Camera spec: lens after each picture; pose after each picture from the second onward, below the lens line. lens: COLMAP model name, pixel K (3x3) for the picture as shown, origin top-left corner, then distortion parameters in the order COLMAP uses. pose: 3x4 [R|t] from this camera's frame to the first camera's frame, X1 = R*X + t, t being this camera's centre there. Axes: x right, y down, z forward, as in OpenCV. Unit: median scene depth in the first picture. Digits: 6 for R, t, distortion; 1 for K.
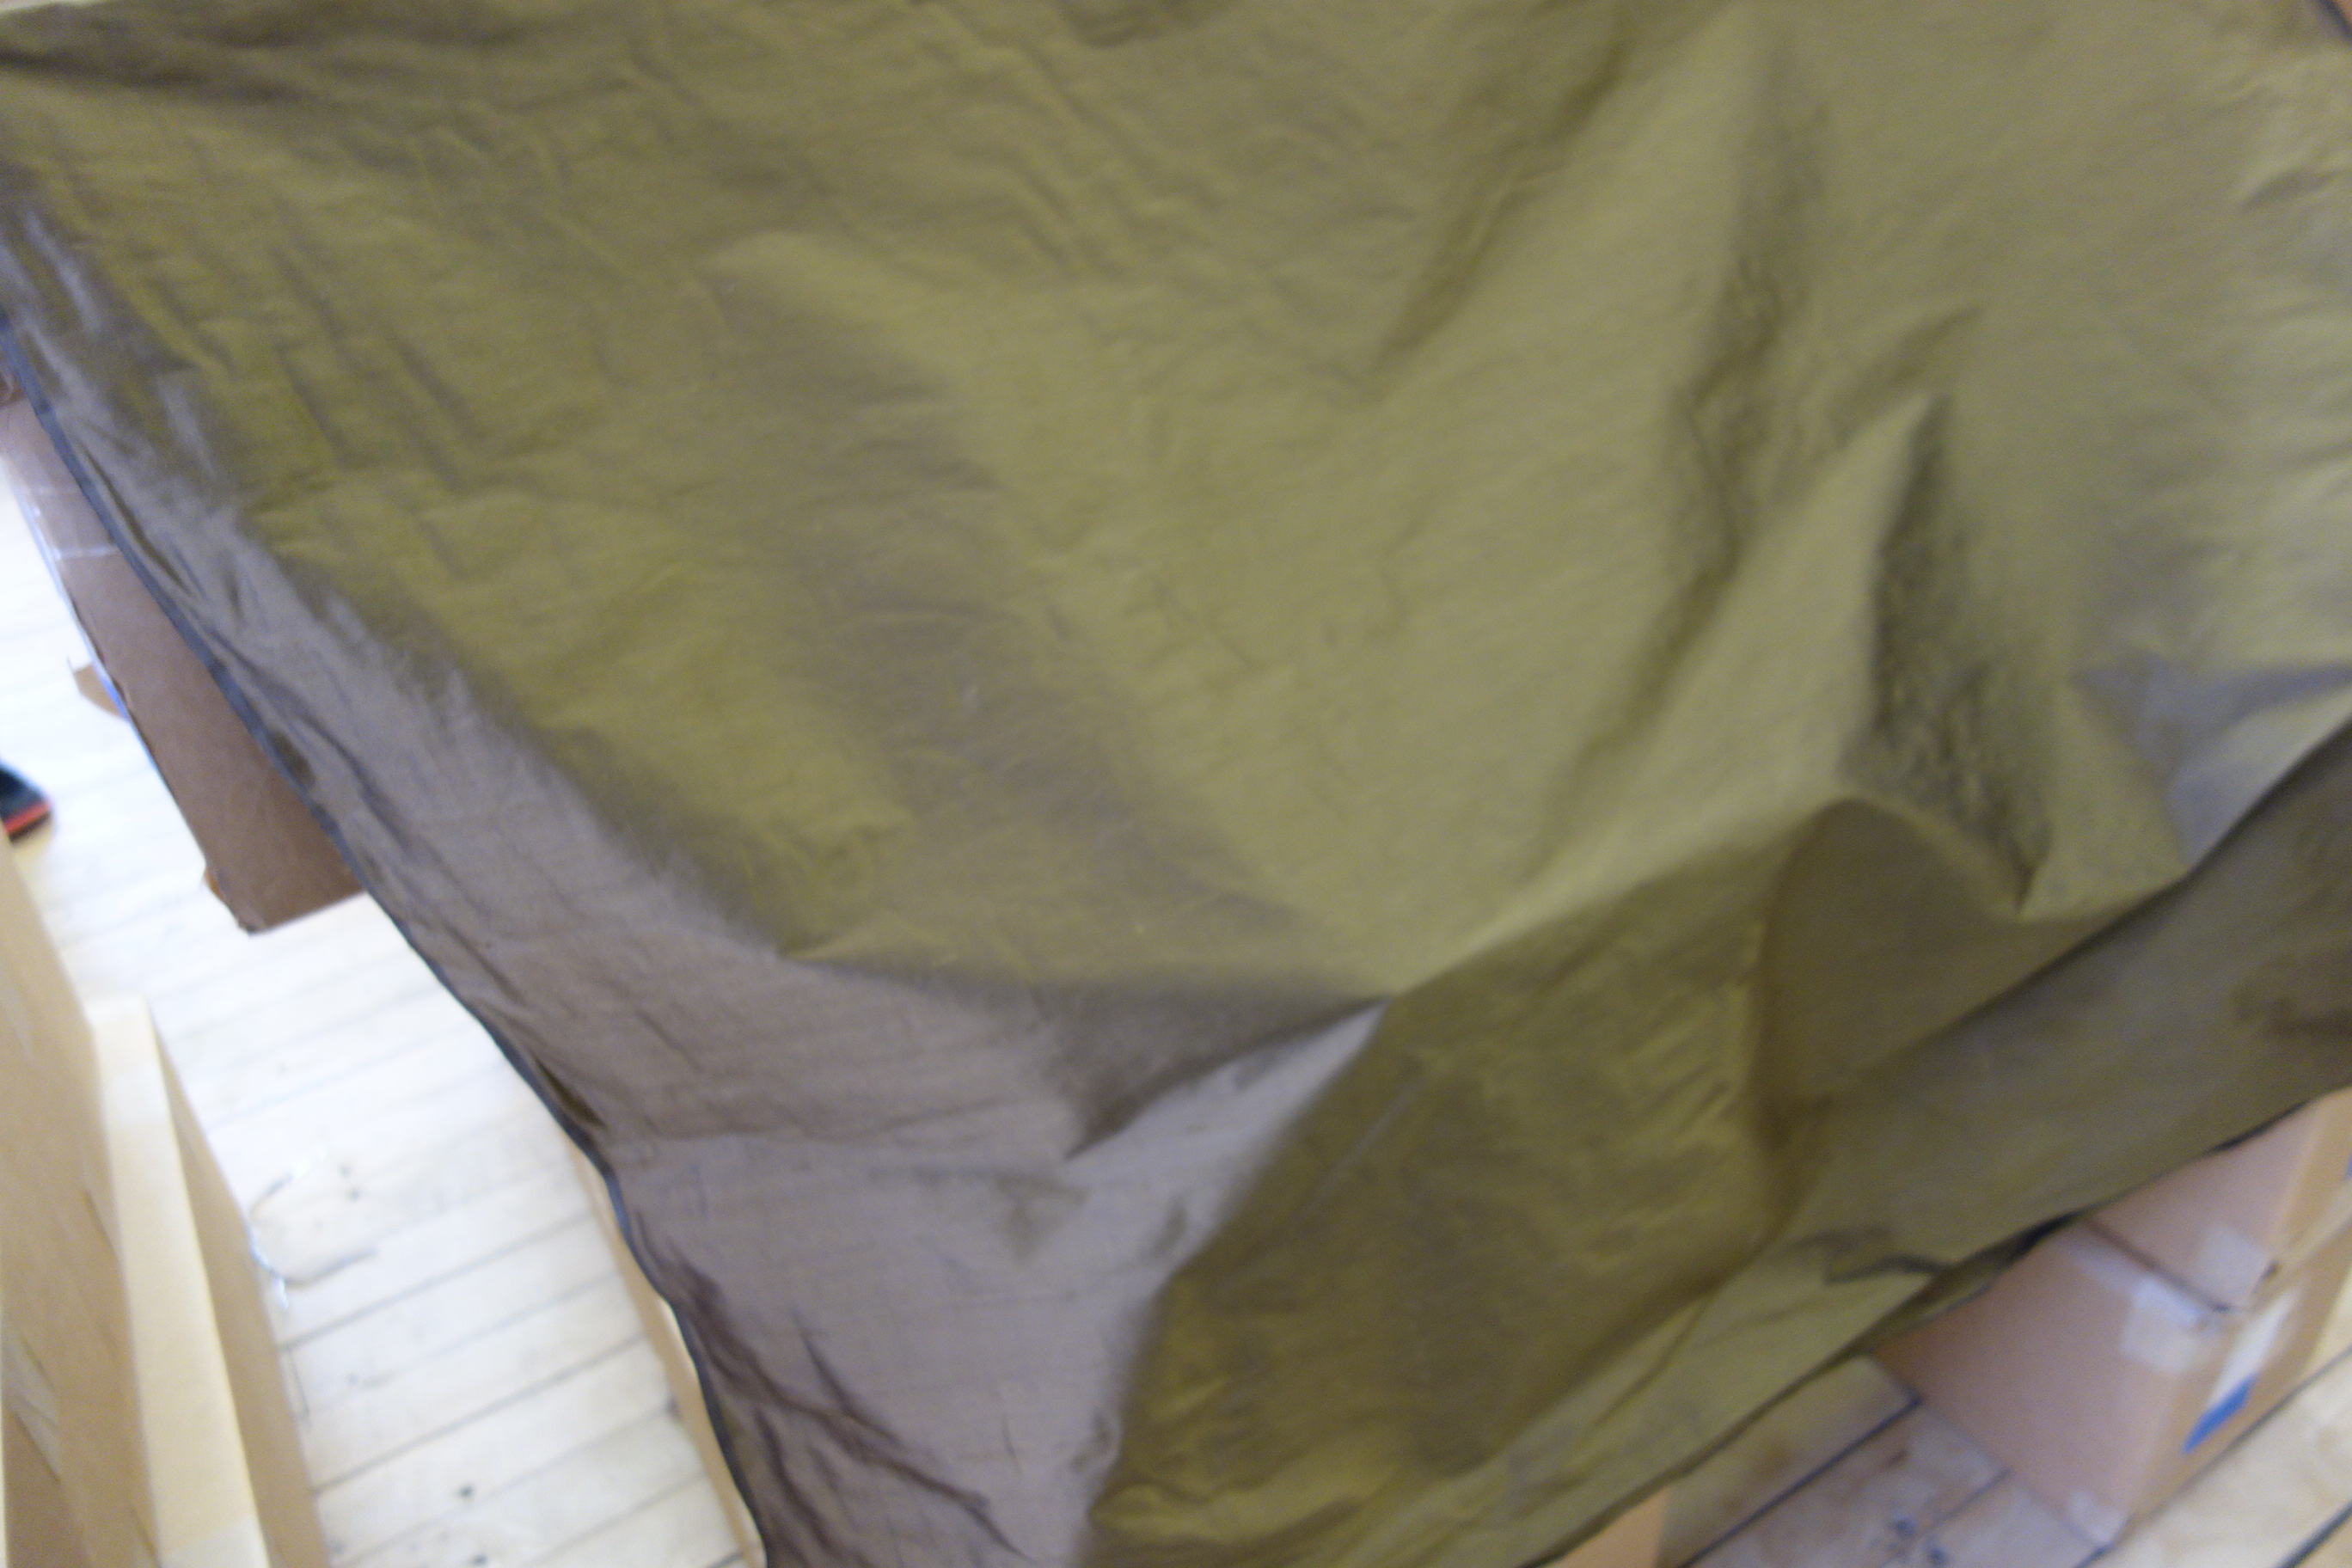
lens RADIAL K [[1874.4, 0, 1184.6], [0, 1874.4, 786.7], [0, 0, 1]] dist [0.015957, -0.019334]
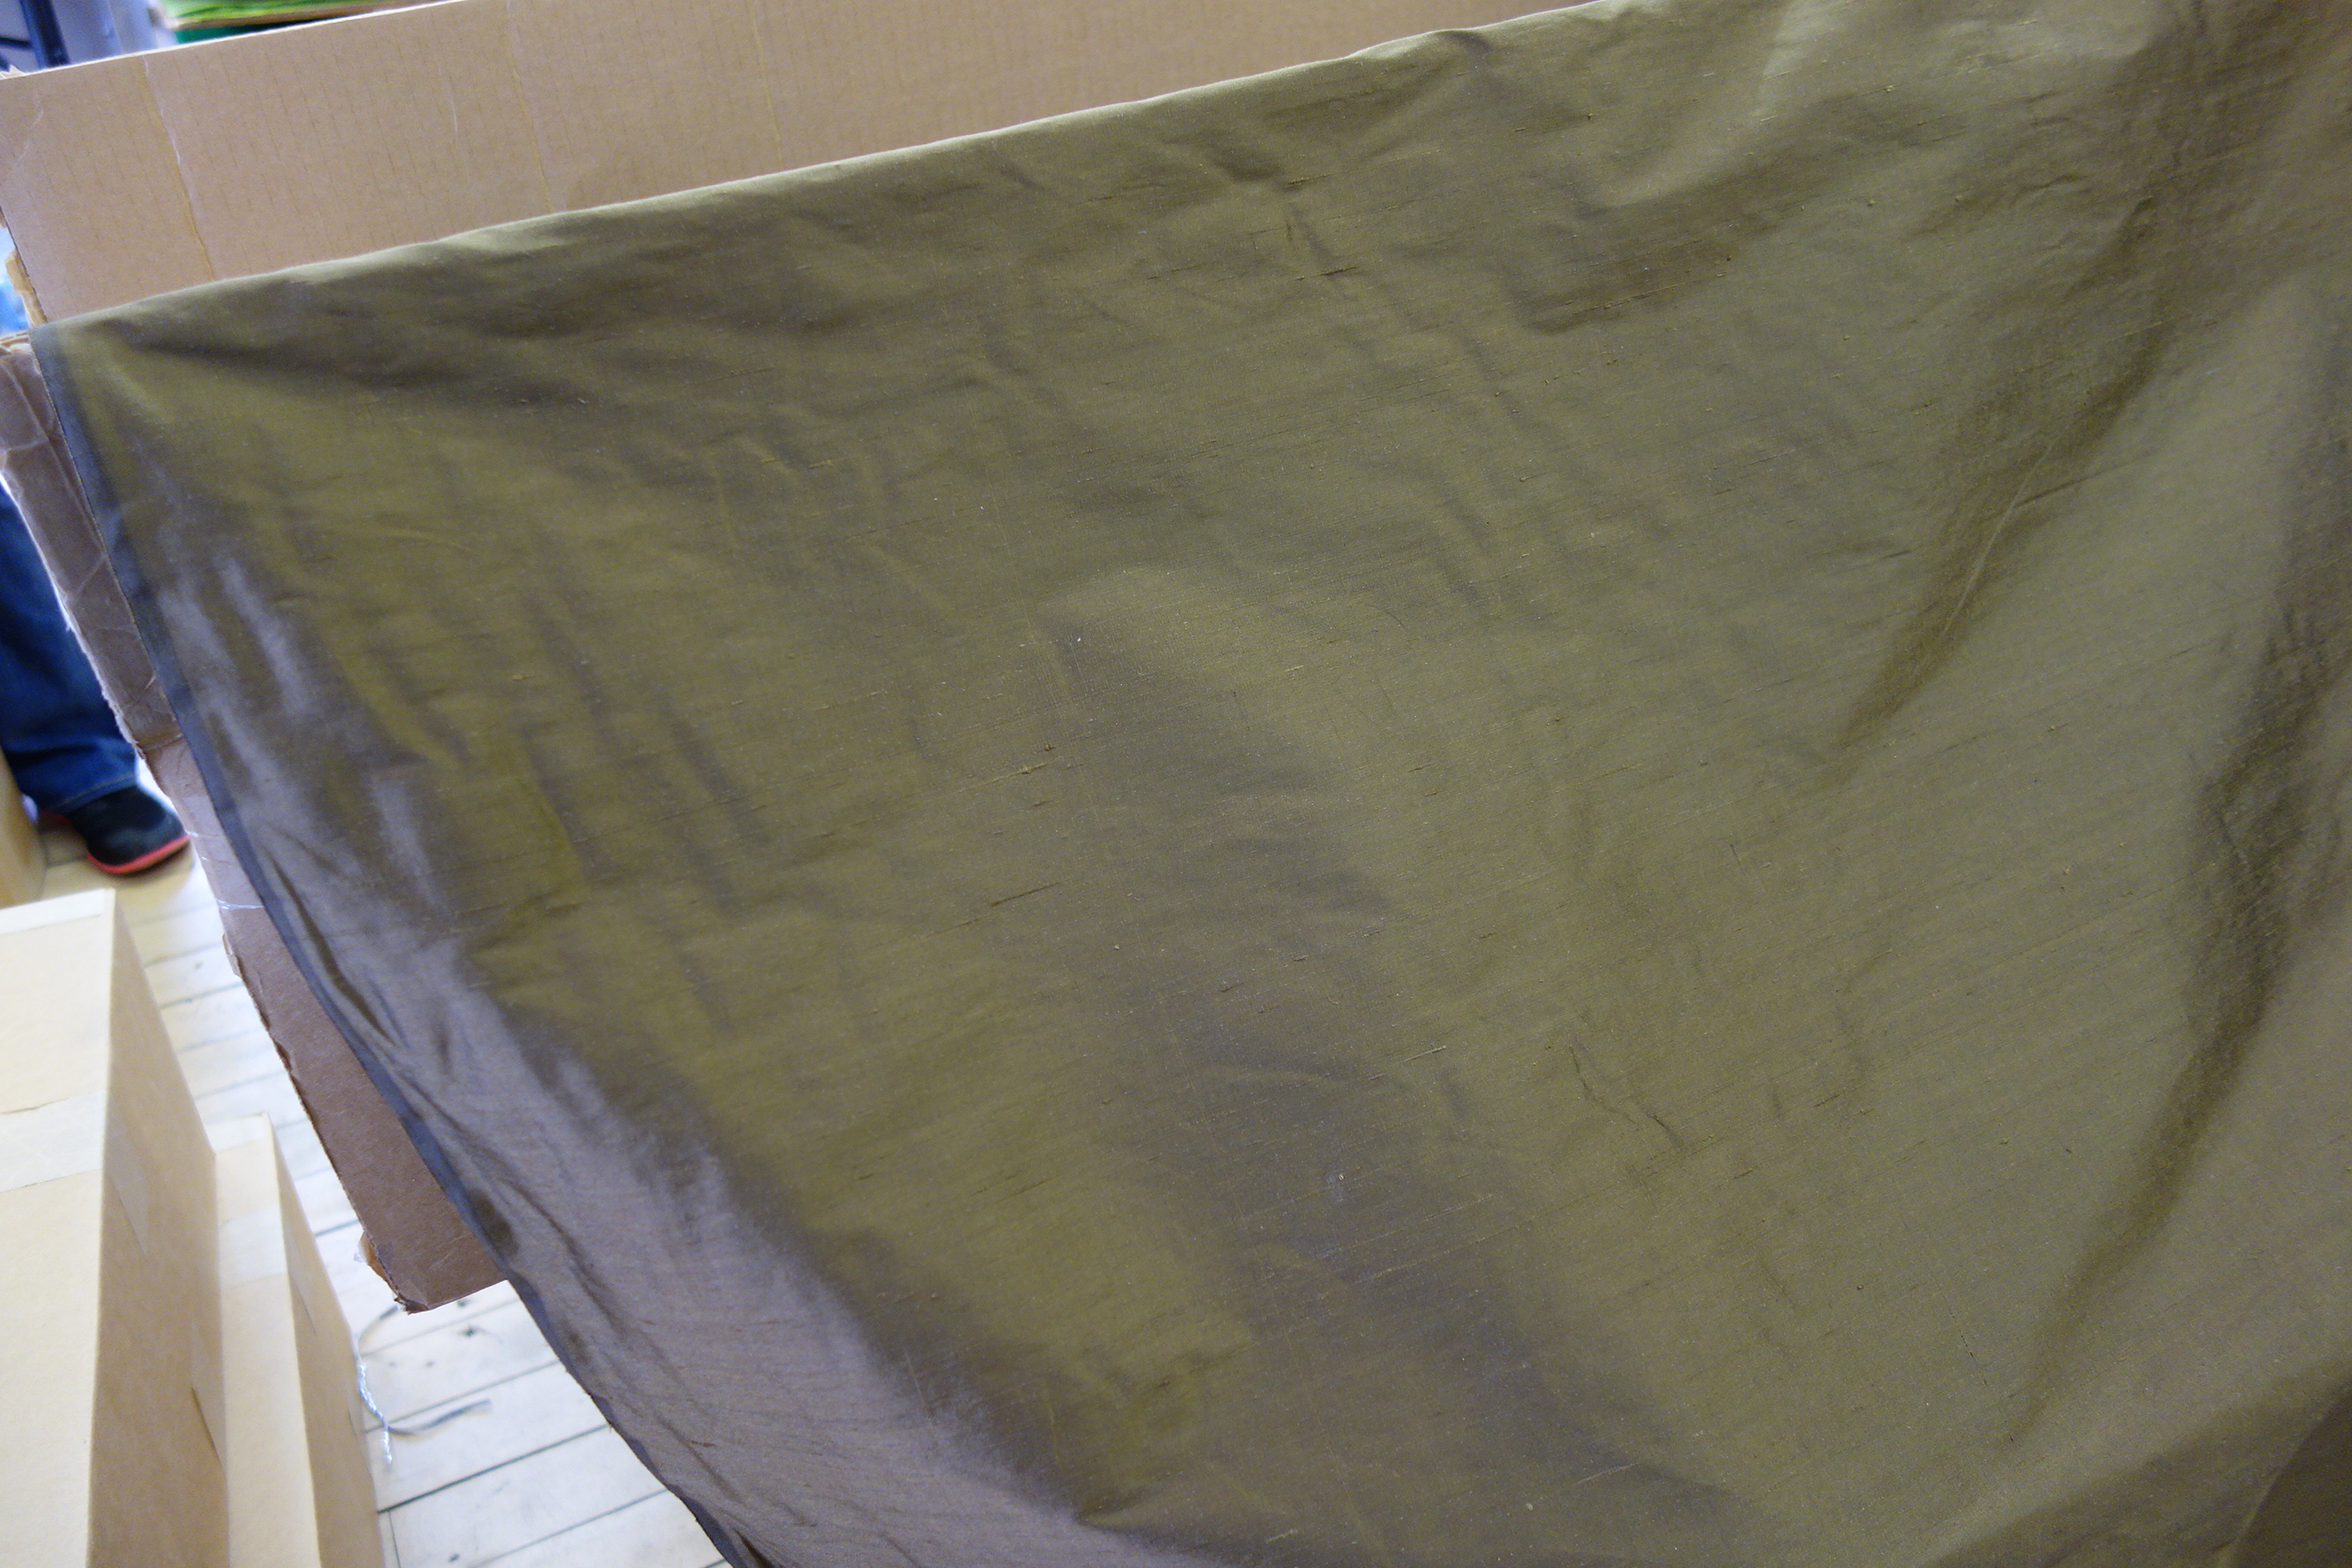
lens RADIAL K [[1874.4, 0, 1175.8], [0, 1874.4, 787.0], [0, 0, 1]] dist [0.015957, -0.019334]
pose [[0.994524, 0.087437, -0.057244, -0.148916], [-0.086992, 0.996157, 0.010225, -0.212579], [0.057918, -0.005190, 0.998308, 0.213991]]
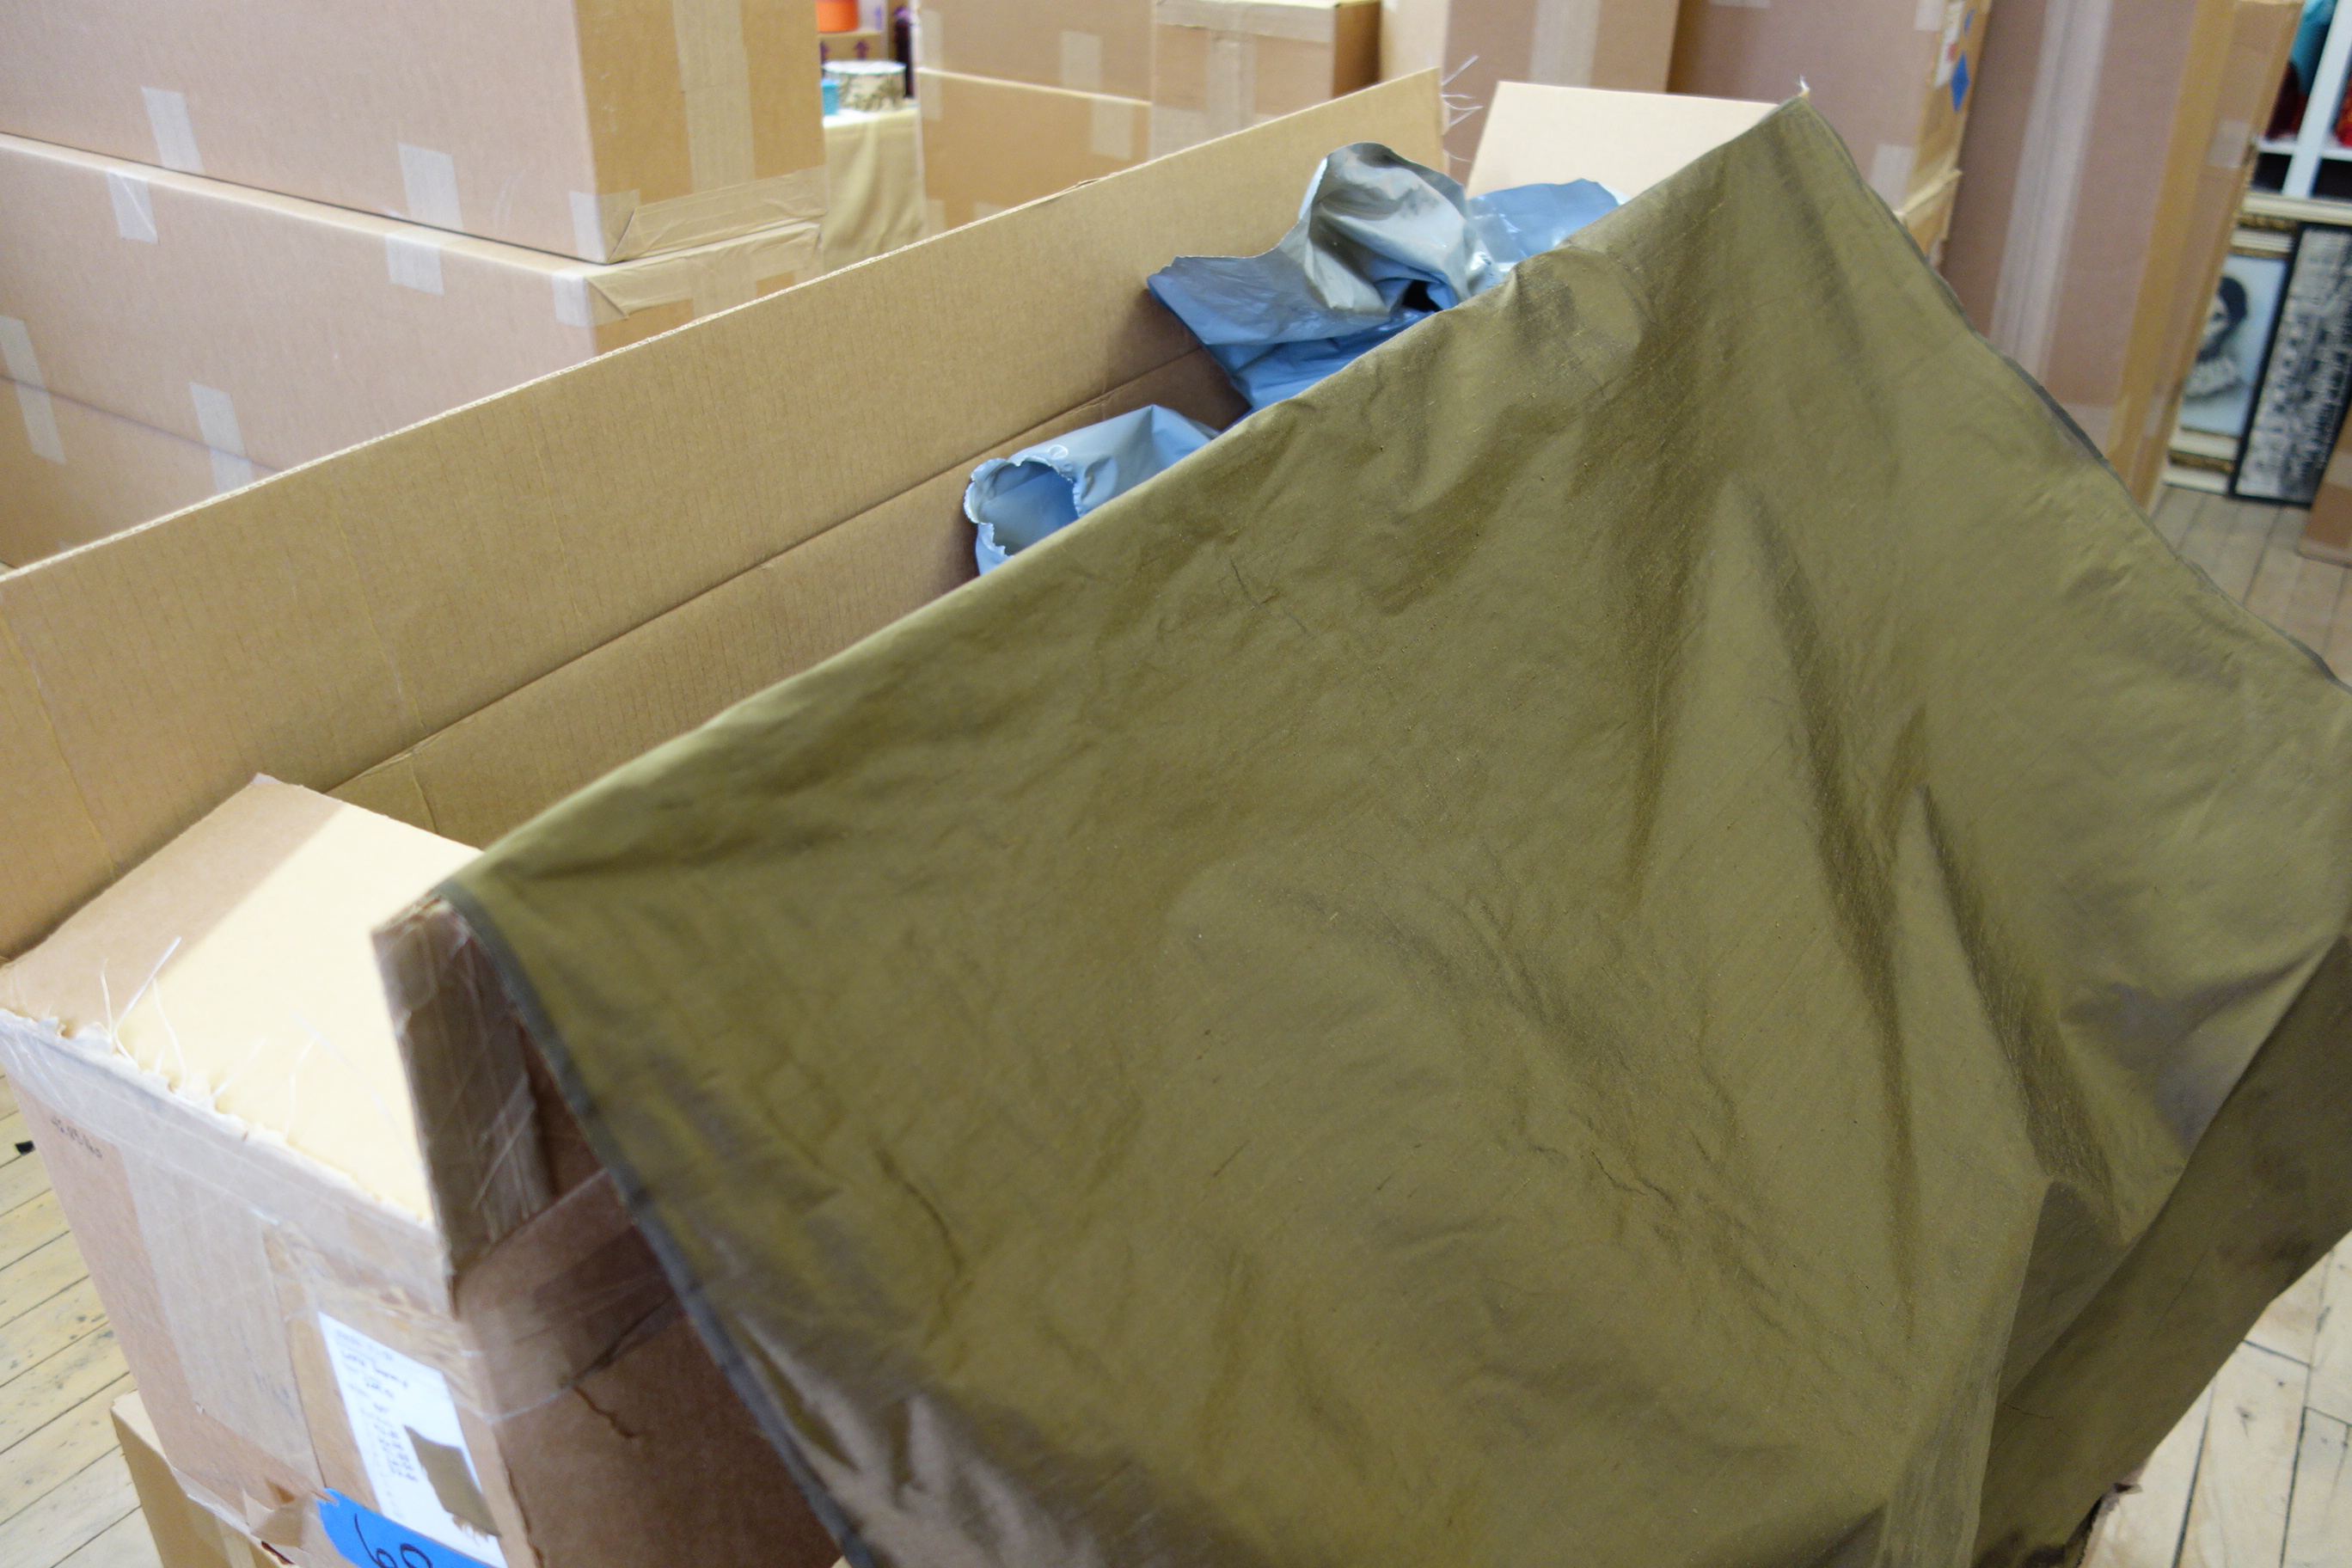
lens RADIAL K [[1874.4, 0, 1189.0], [0, 1874.4, 789.9], [0, 0, 1]] dist [0.015957, -0.019334]
pose [[0.915911, -0.136316, 0.377524, -0.580602], [0.176543, 0.981515, -0.073905, -0.265094], [-0.360471, 0.134340, 0.923046, 0.130765]]
